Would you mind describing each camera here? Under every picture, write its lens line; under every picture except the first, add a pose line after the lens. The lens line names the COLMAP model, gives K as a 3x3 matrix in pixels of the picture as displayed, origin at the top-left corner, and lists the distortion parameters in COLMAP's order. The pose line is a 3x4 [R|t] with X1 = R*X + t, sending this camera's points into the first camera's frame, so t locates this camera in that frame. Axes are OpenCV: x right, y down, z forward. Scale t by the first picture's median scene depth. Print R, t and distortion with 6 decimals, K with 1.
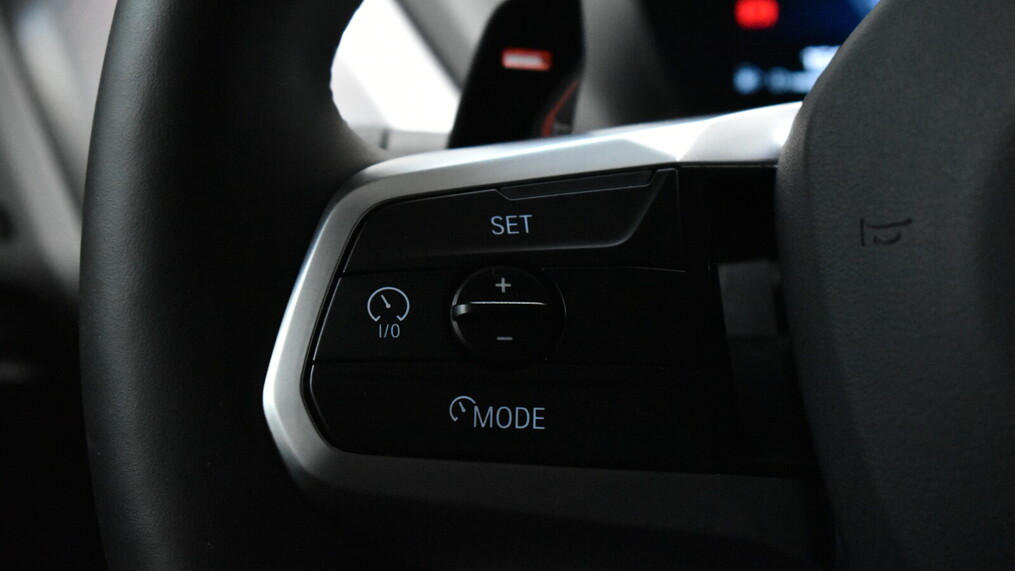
lens RADIAL K [[2429.9, 0, 507.6], [0, 2429.9, 285.7], [0, 0, 1]] dist [0.007713, 0.000000]
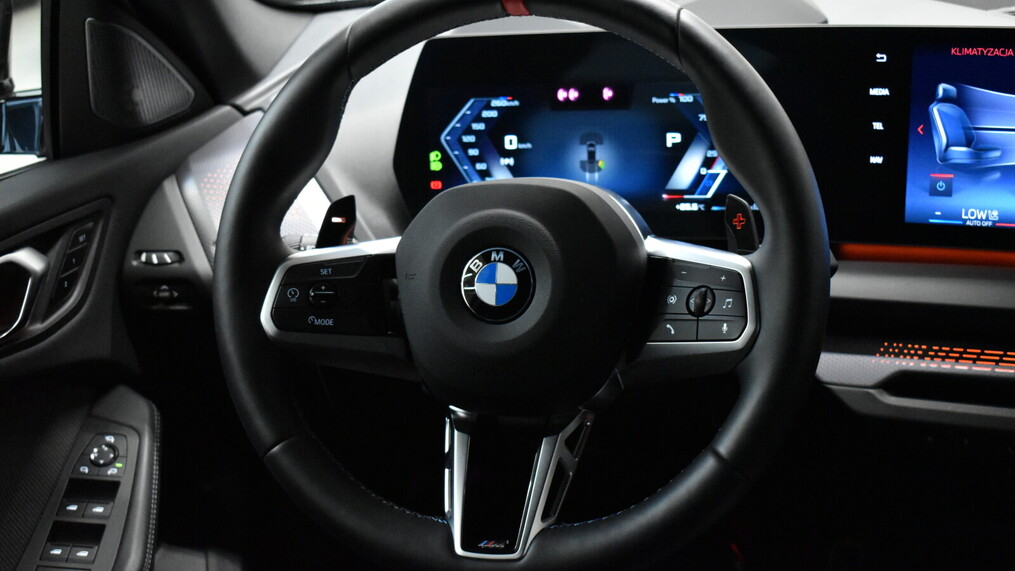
lens RADIAL K [[1749.9, 0, 506.9], [0, 1749.9, 285.0], [0, 0, 1]] dist [-0.005164, 0.000000]
pose [[0.999976, -0.003858, 0.005801, 0.270441], [0.003738, 0.999779, 0.020692, -0.060156], [-0.005880, -0.020670, 0.999769, -1.754448]]
